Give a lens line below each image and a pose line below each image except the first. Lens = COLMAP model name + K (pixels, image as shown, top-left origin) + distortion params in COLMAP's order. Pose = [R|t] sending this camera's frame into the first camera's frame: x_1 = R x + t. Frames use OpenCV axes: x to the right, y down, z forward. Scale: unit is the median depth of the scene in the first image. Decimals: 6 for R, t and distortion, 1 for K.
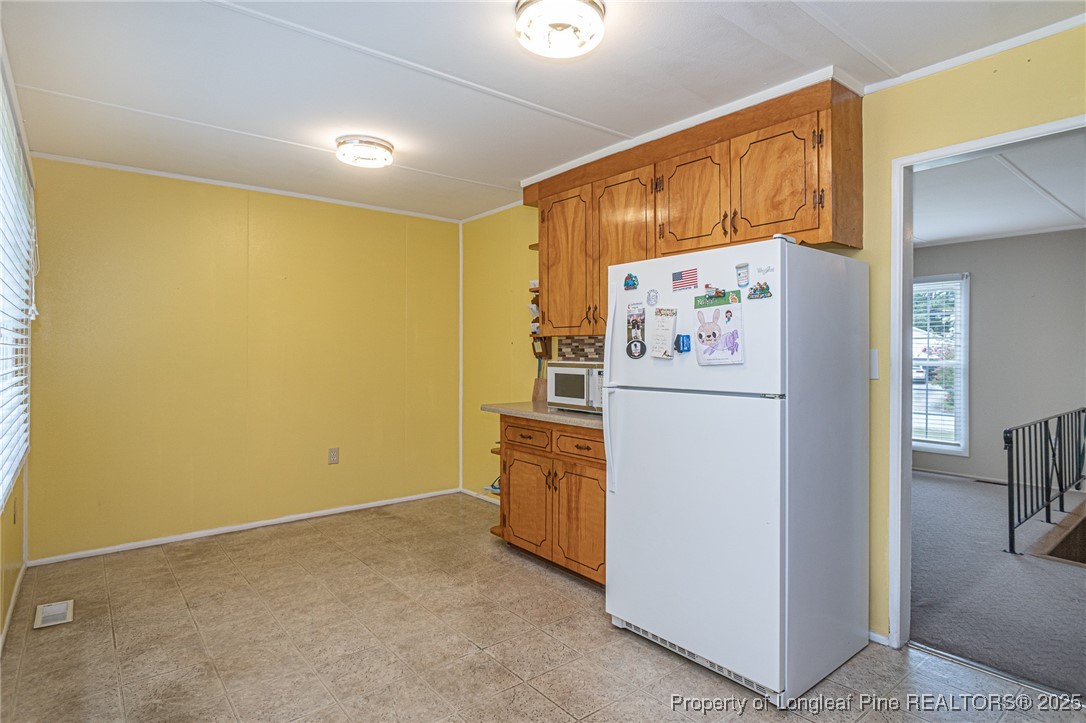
lens RADIAL K [[574.9, 0, 537.9], [0, 574.9, 360.4], [0, 0, 1]] dist [-0.005296, 0.000940]
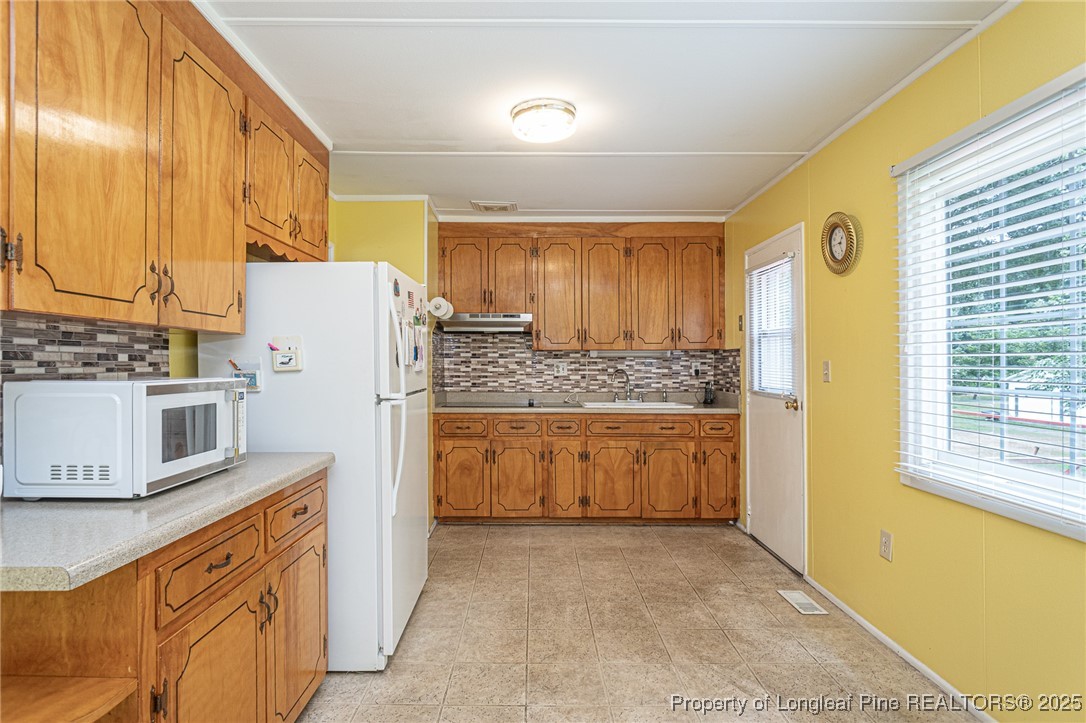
lens RADIAL K [[574.9, 0, 537.9], [0, 574.9, 360.4], [0, 0, 1]] dist [-0.005296, 0.000940]
pose [[-0.785983, -0.001685, 0.618245, -0.627270], [0.005930, 0.999930, 0.010265, -0.023204], [-0.618219, 0.011734, -0.785918, 1.618135]]
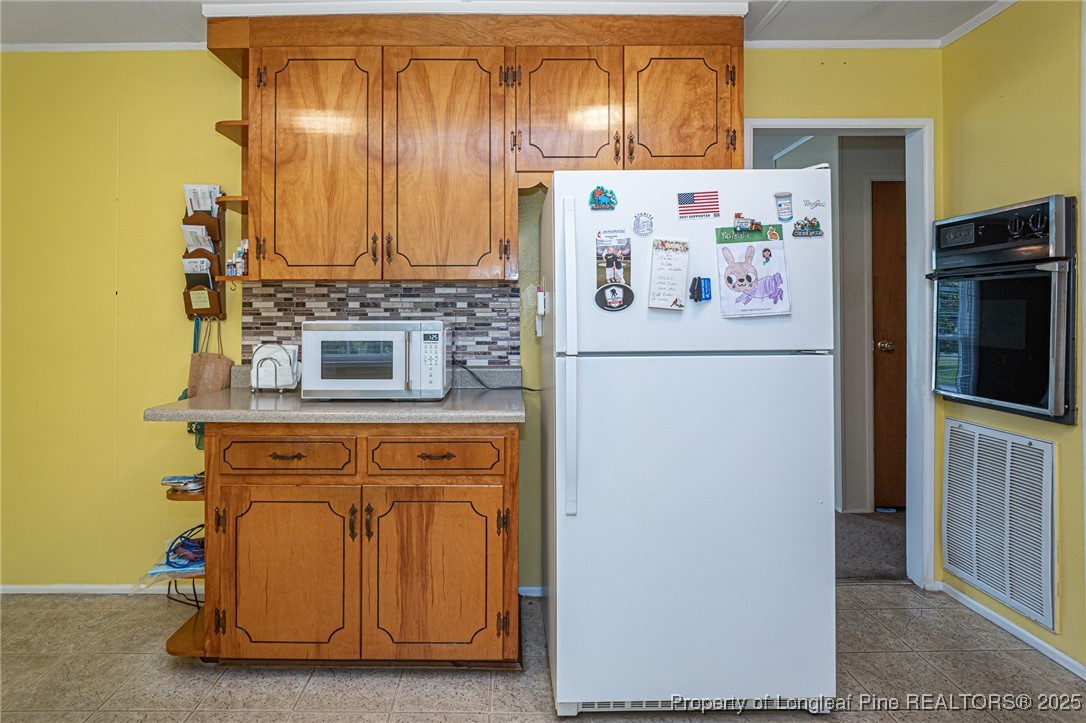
lens RADIAL K [[585.2, 0, 509.4], [0, 585.2, 312.7], [0, 0, 1]] dist [-0.017097, 0.000302]
pose [[0.629971, -0.000648, 0.776619, -0.446090], [0.017311, 0.999763, -0.013208, 0.005892], [-0.776426, 0.021764, 0.629832, 0.649628]]
